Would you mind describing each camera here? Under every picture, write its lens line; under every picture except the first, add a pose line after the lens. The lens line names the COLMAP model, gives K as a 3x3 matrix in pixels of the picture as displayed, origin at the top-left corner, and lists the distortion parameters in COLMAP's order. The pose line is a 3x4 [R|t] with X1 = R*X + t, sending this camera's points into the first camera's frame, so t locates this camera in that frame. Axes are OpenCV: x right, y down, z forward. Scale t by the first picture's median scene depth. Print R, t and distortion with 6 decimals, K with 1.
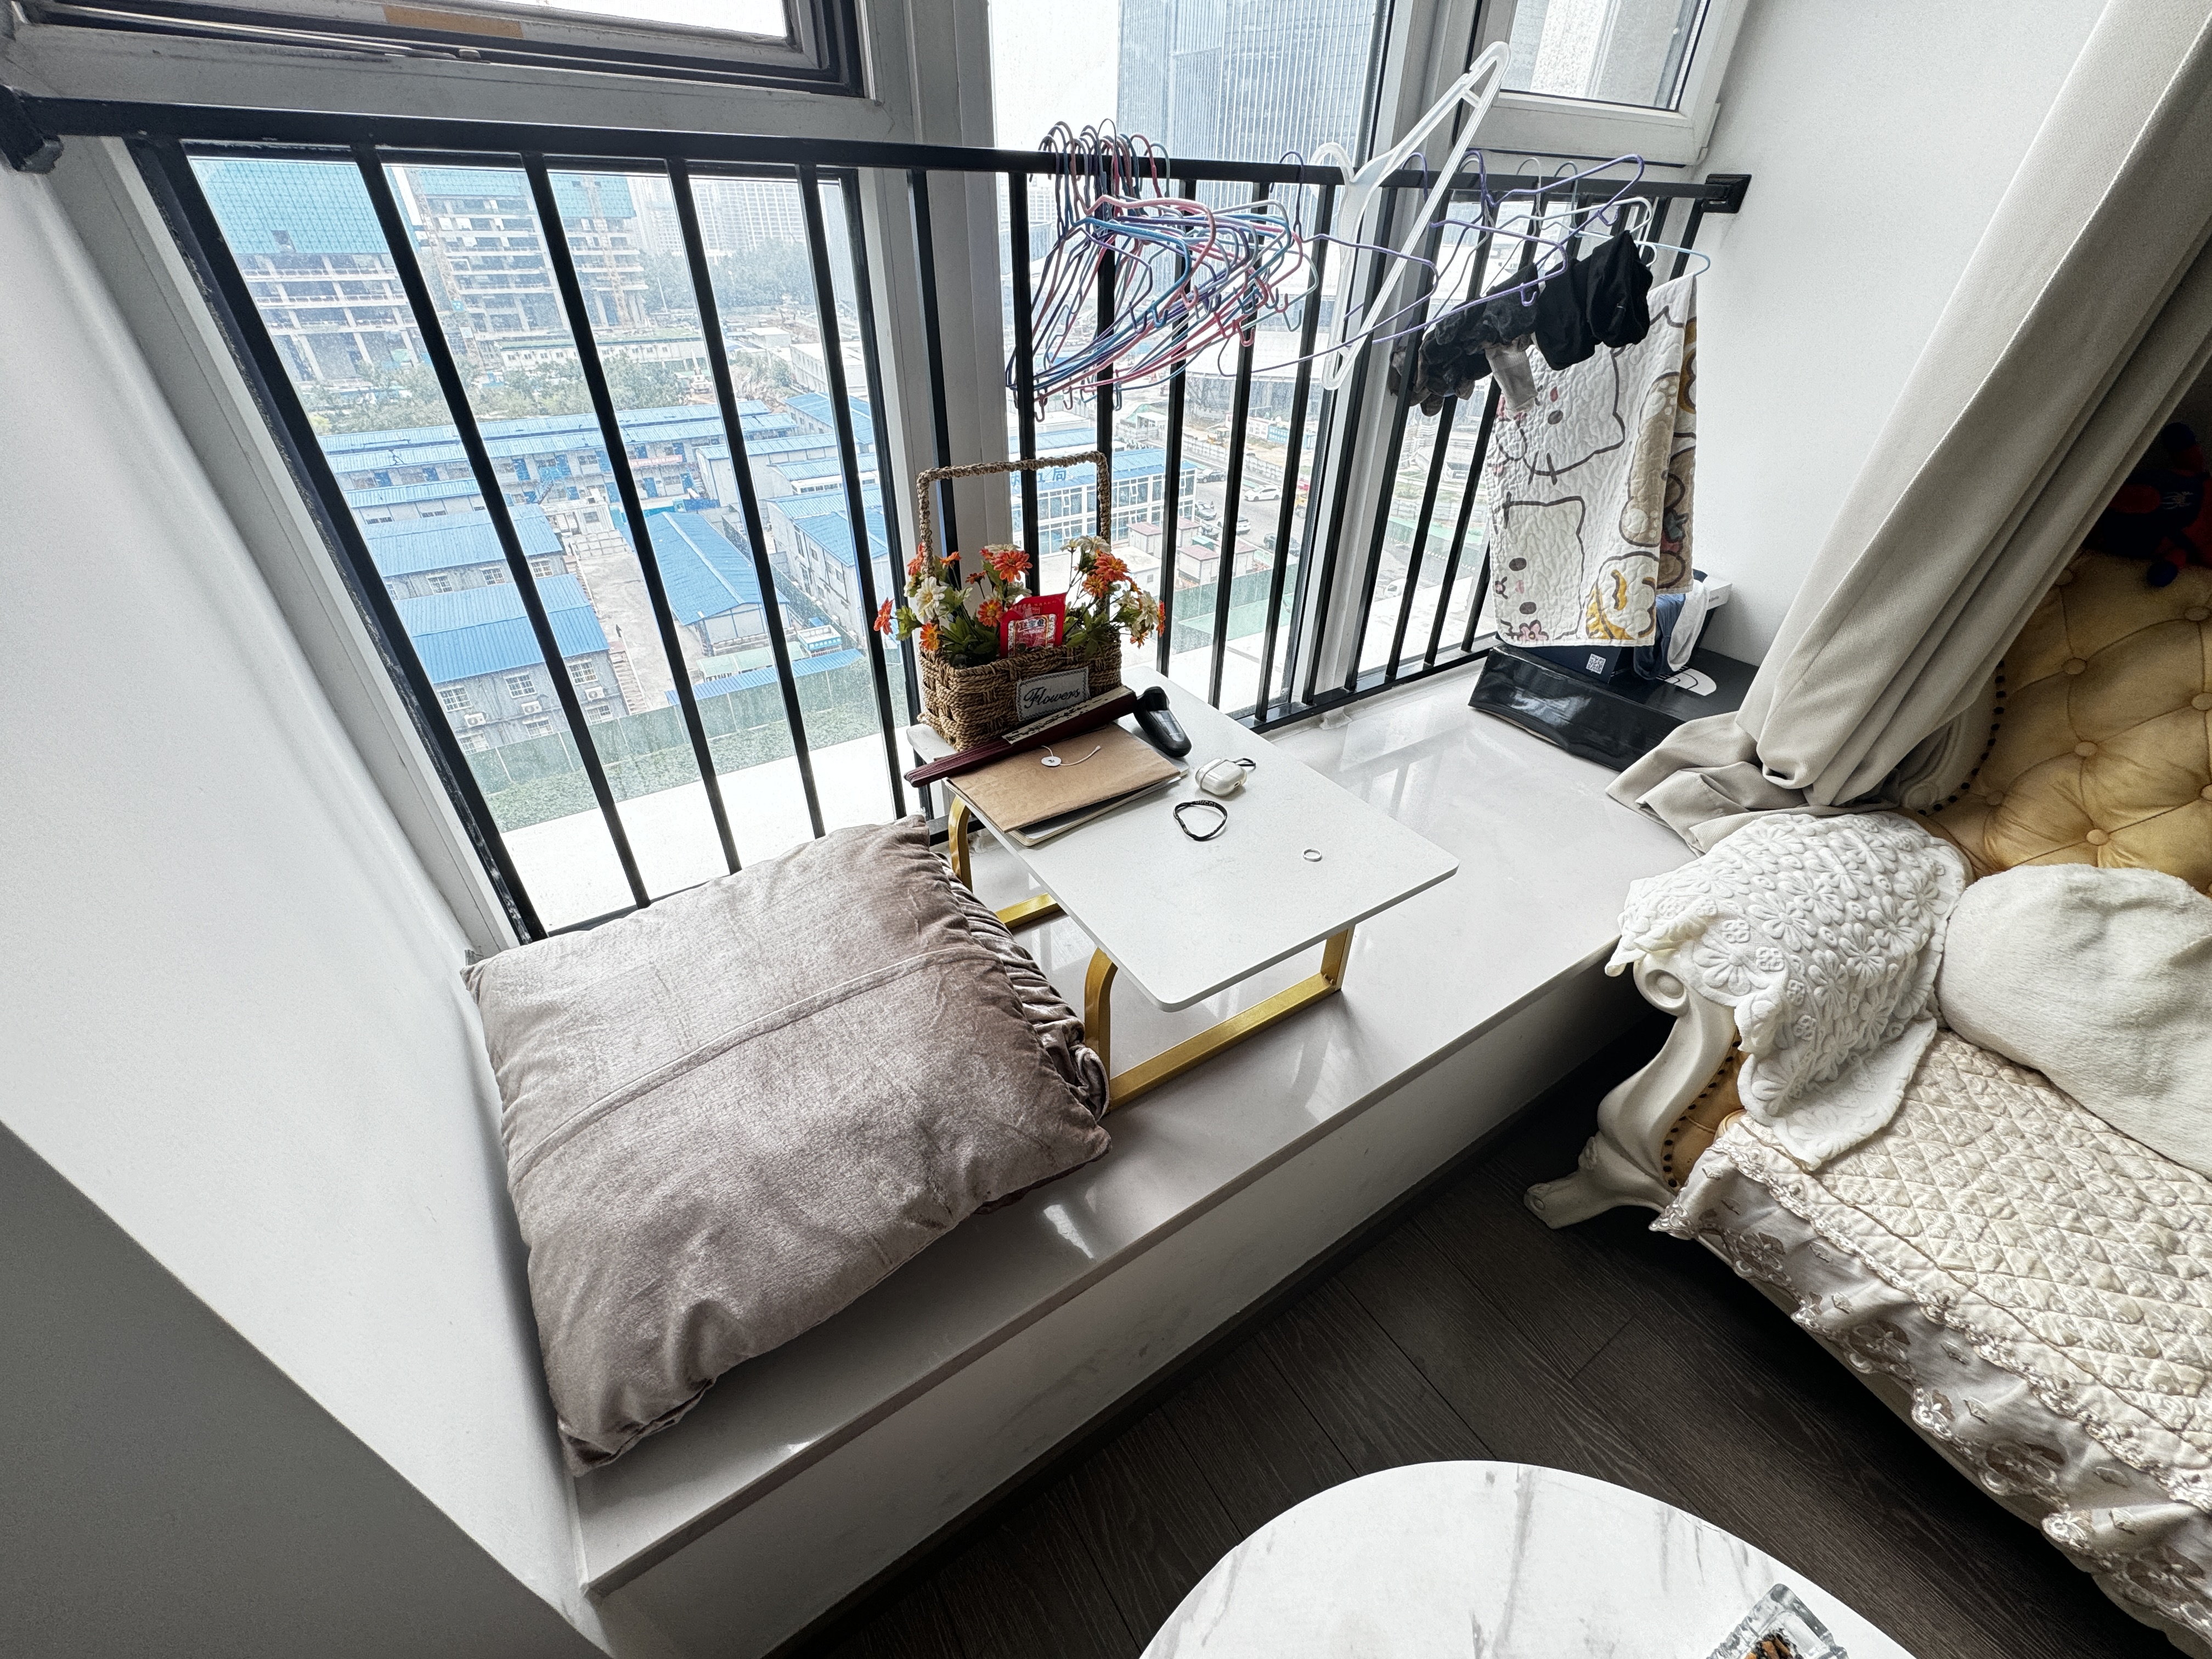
lens RADIAL K [[874.1, 0, 1107.9], [0, 874.1, 833.7], [0, 0, 1]] dist [-0.004520, 0.000059]
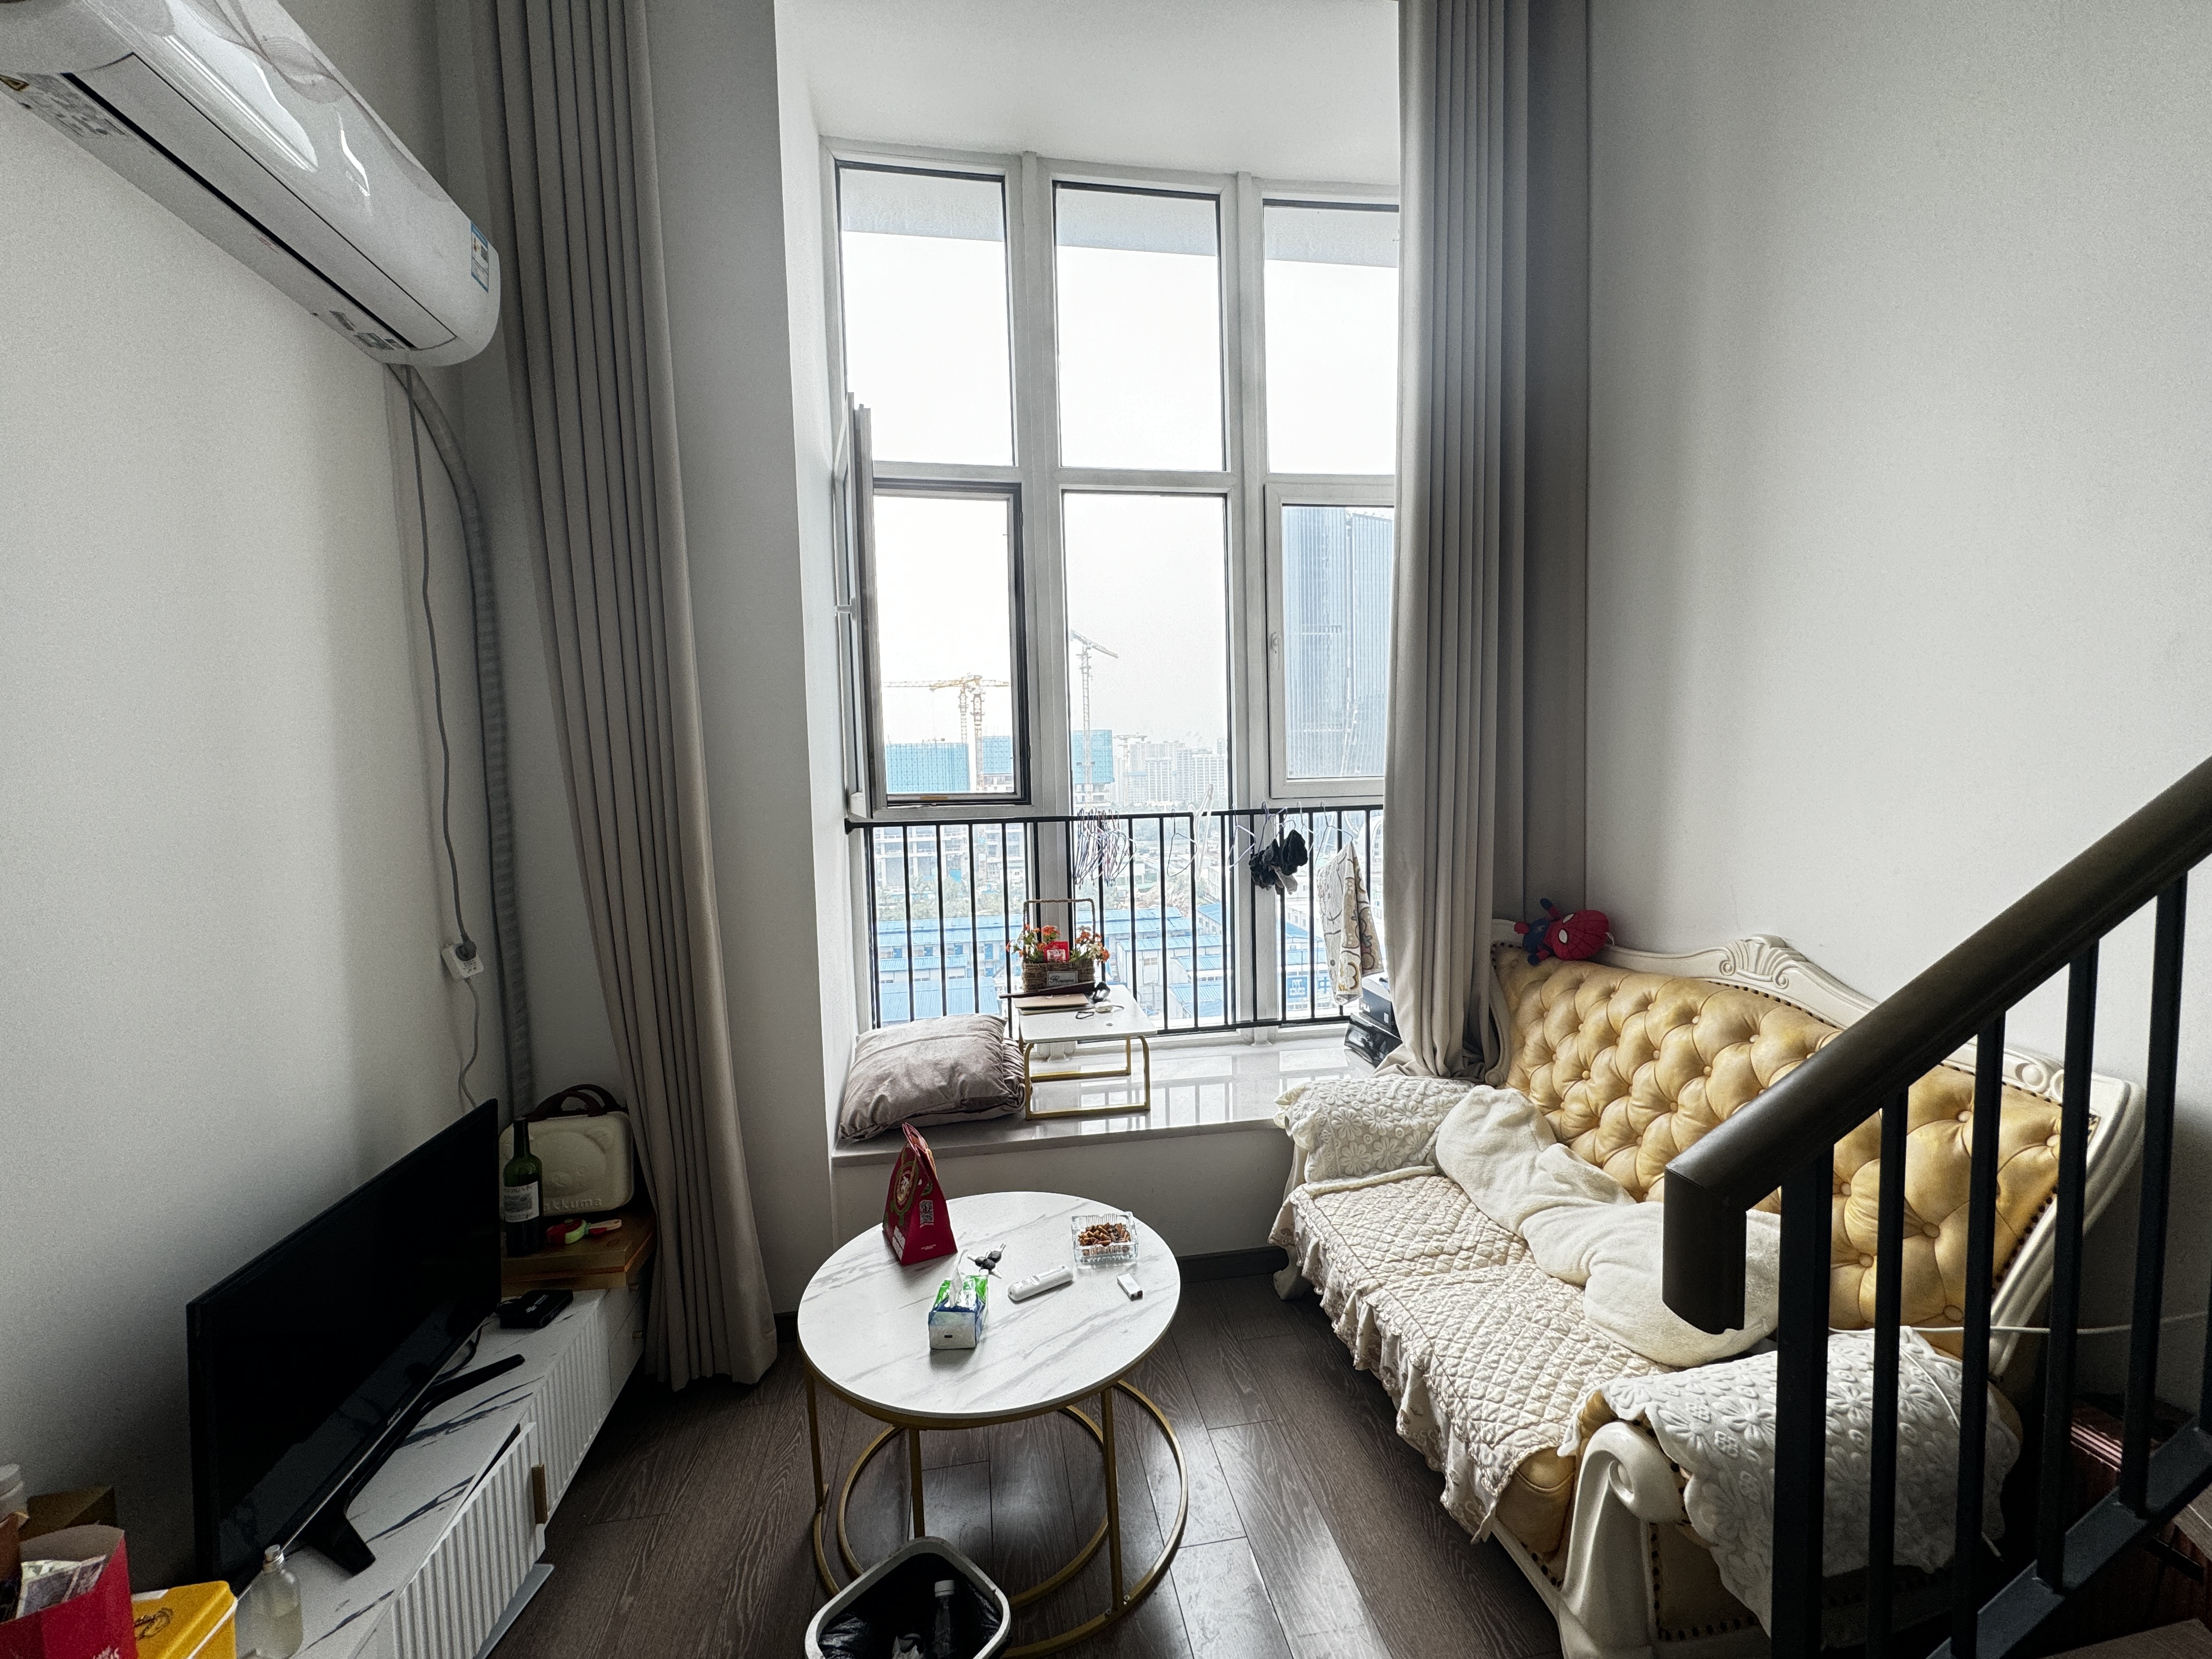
lens RADIAL K [[874.1, 0, 1107.9], [0, 874.1, 833.7], [0, 0, 1]] dist [-0.004520, 0.000059]
pose [[0.912354, -0.009543, -0.409291, 1.227546], [-0.203769, 0.856515, -0.474195, 0.738156], [0.355089, 0.516035, 0.779500, -1.342185]]
